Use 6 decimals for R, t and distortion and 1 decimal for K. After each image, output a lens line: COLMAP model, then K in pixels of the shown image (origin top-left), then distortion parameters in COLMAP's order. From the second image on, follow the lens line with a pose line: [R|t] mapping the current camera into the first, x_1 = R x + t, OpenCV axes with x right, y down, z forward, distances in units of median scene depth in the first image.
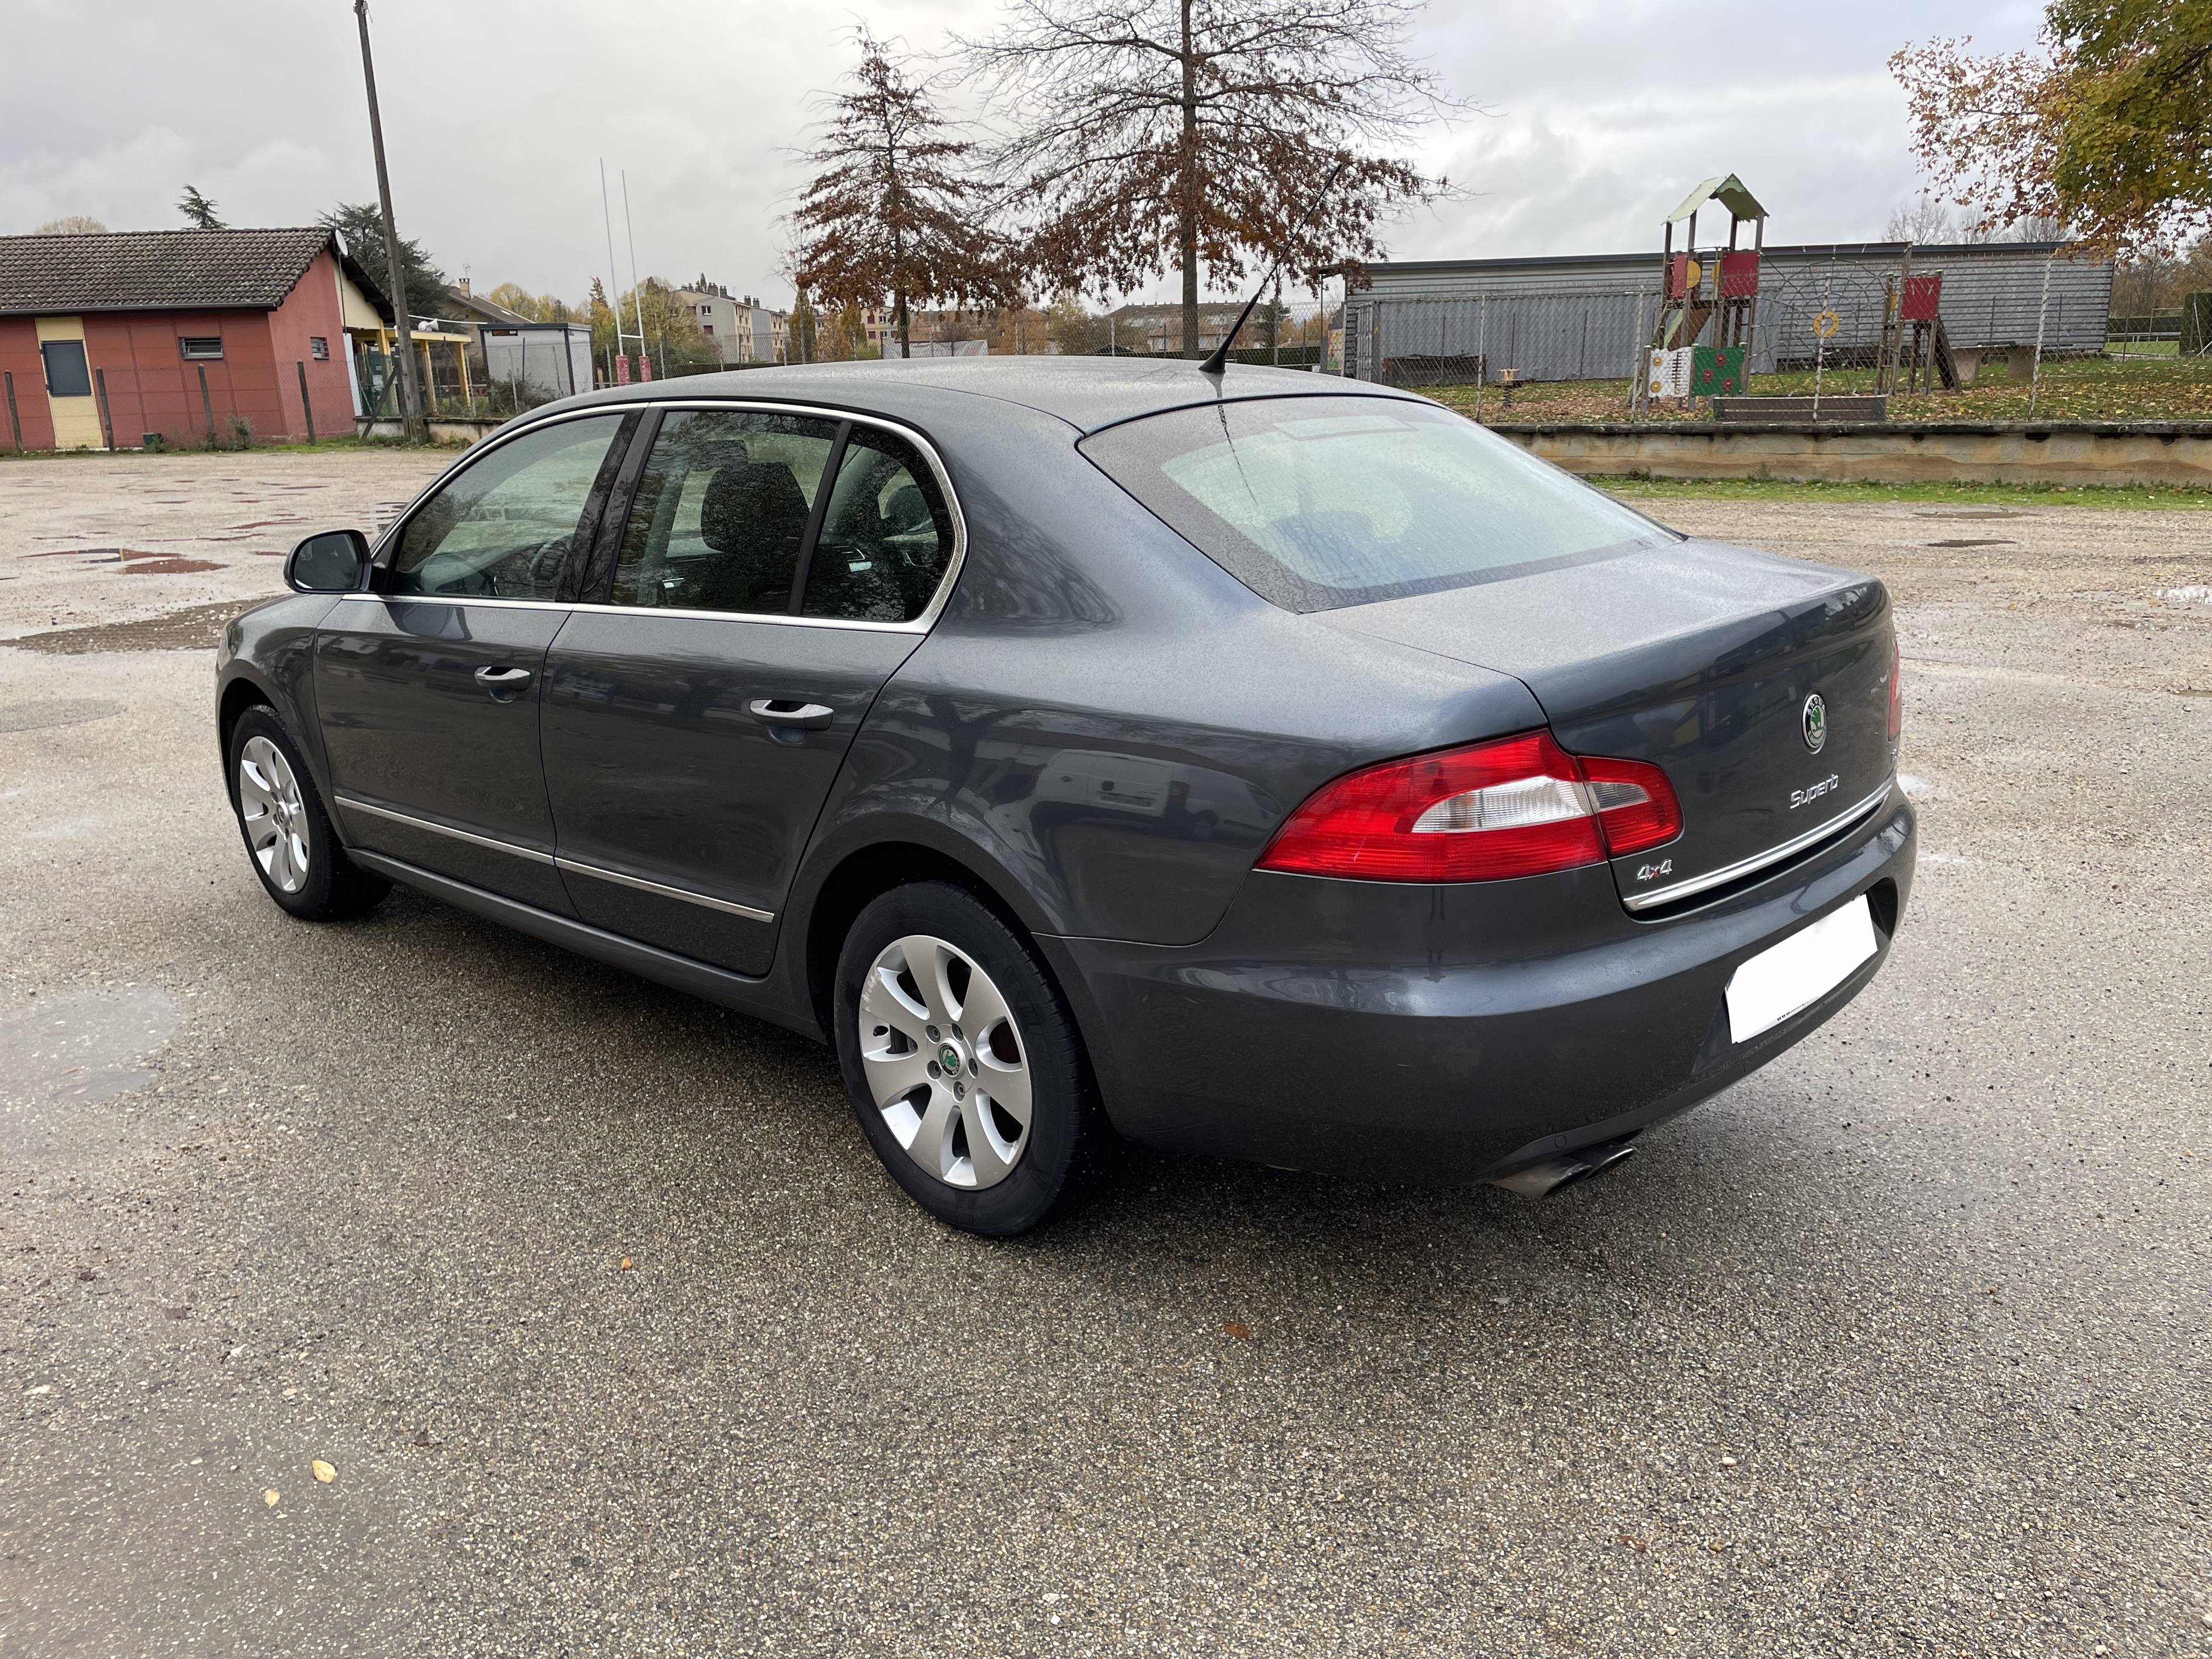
lens RADIAL K [[1683.7, 0, 1118.6], [0, 1683.7, 838.2], [0, 0, 1]] dist [0.105889, -0.129232]
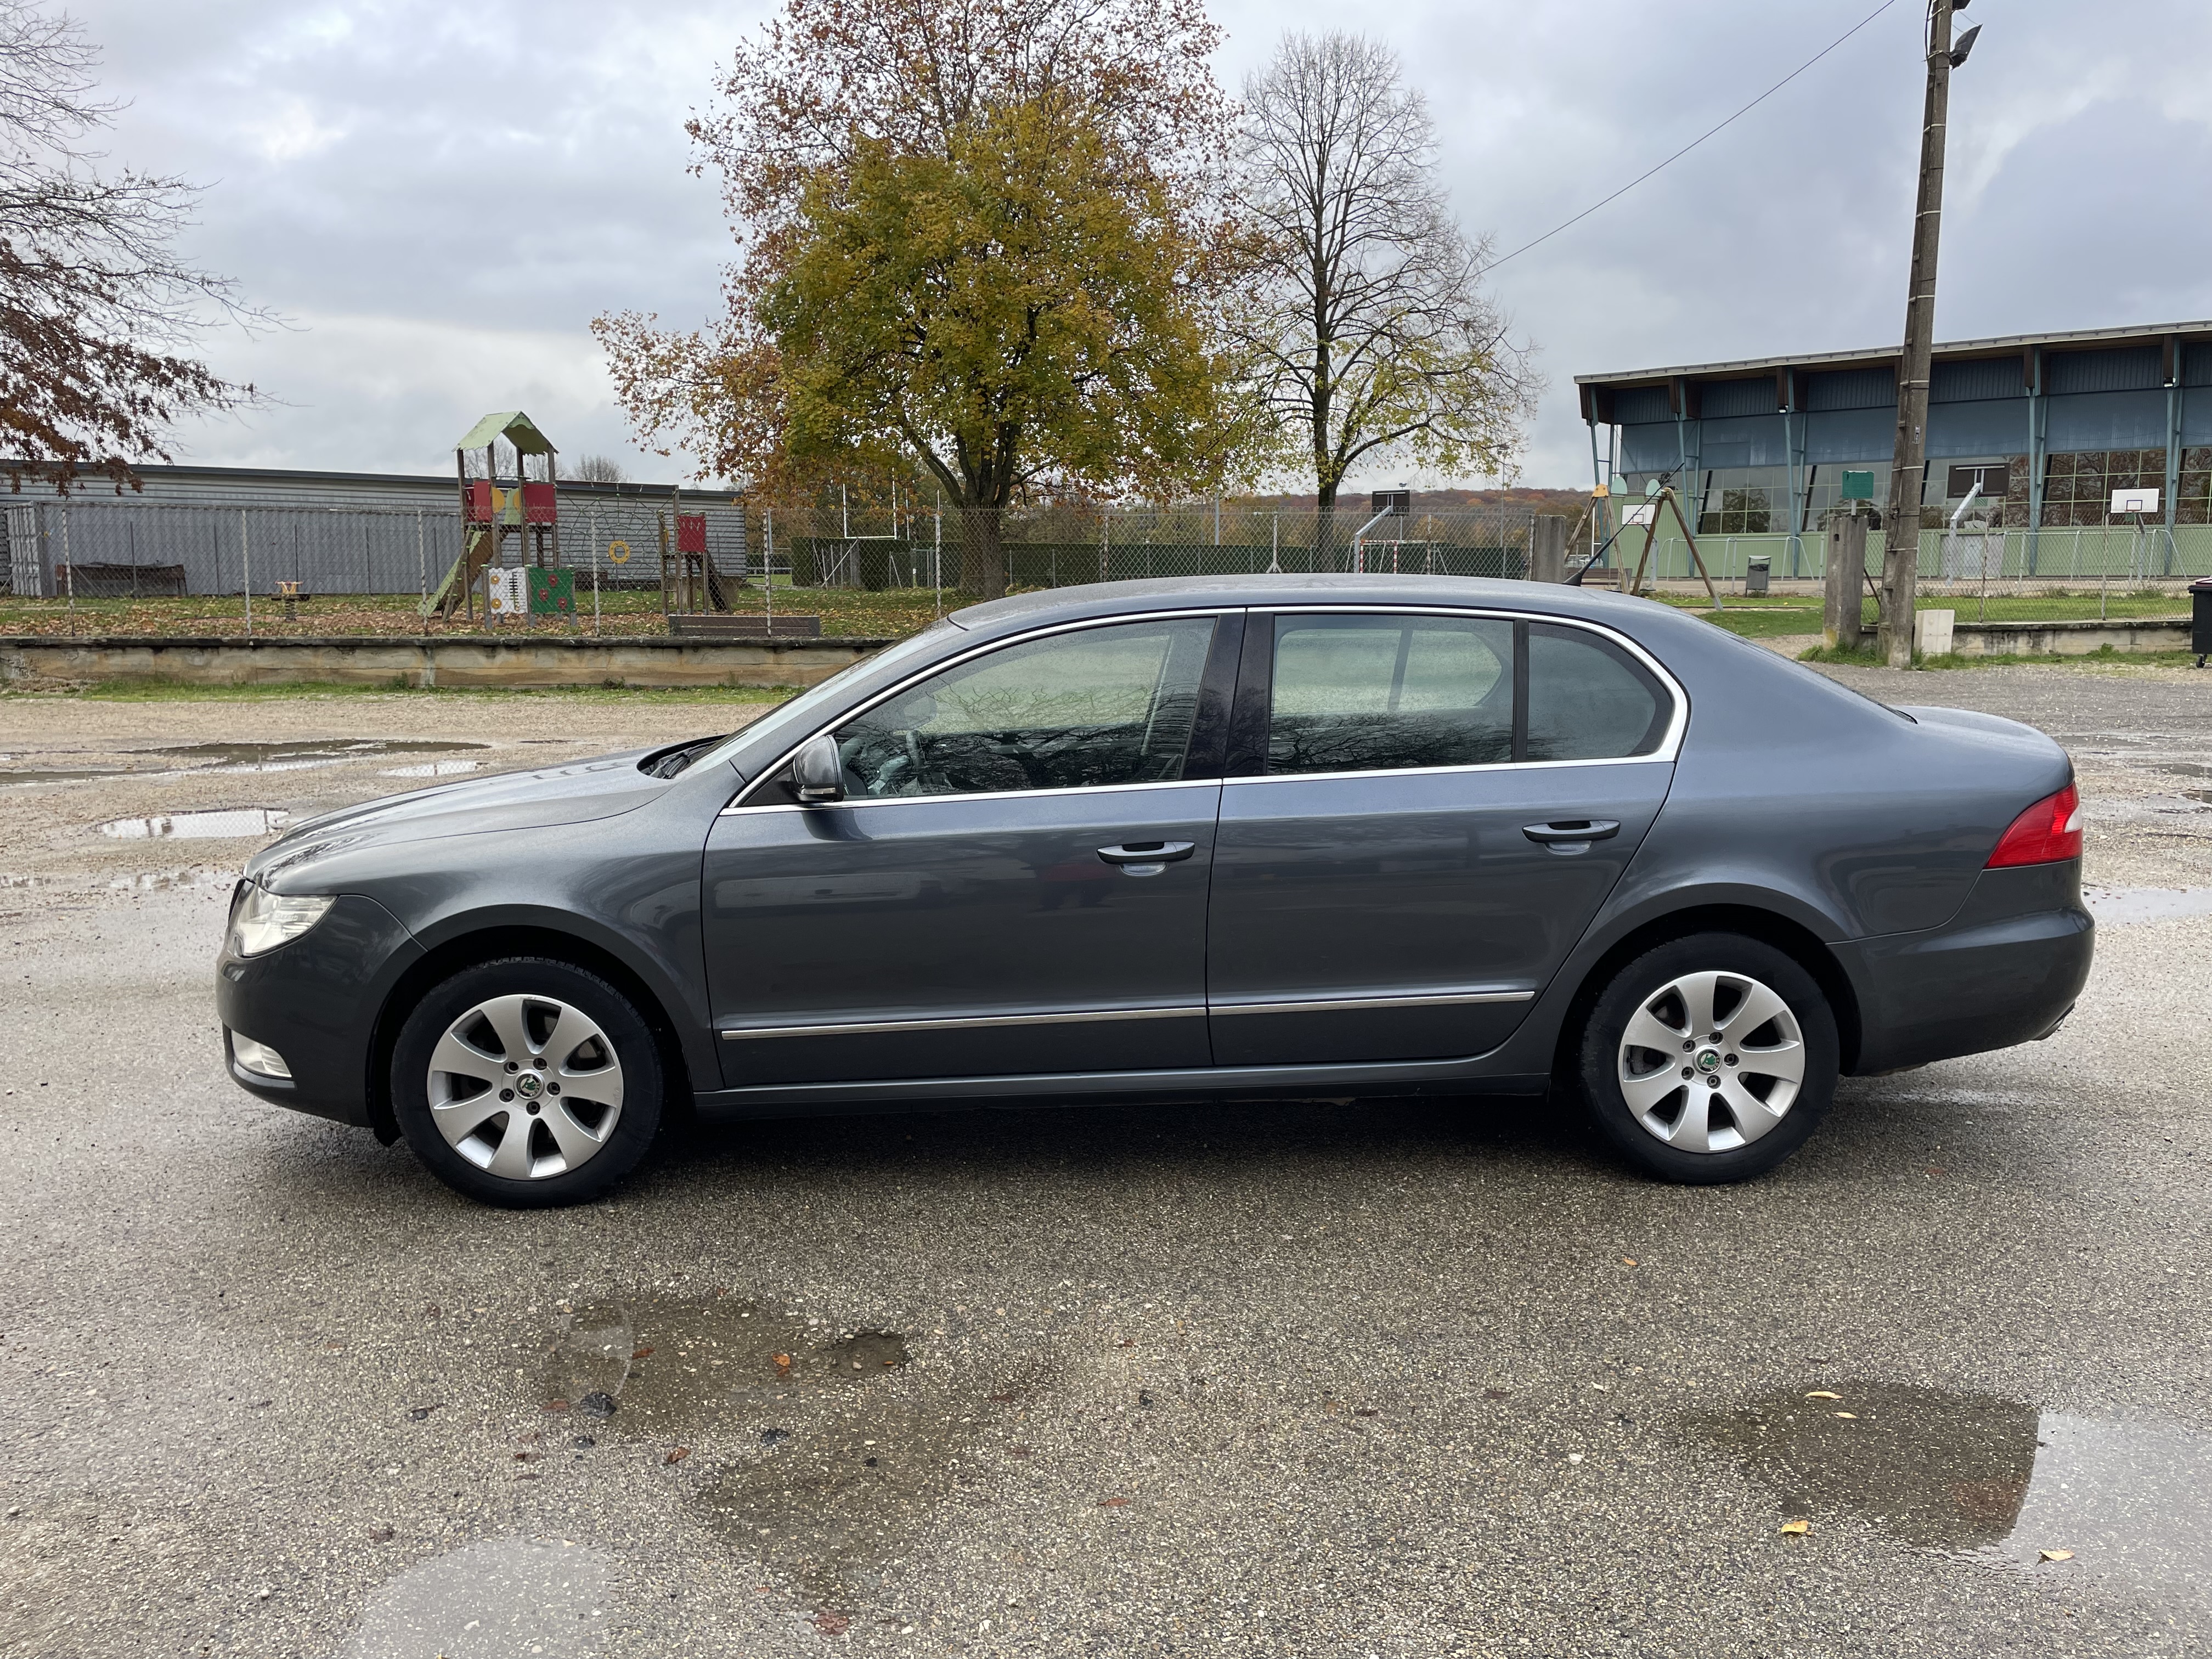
lens RADIAL K [[1683.7, 0, 1118.6], [0, 1683.7, 838.2], [0, 0, 1]] dist [0.105889, -0.129232]
pose [[0.692498, -0.089711, 0.715820, -0.243476], [0.176926, 0.983055, -0.047959, -0.011775], [-0.699388, 0.159859, 0.696636, 0.055221]]
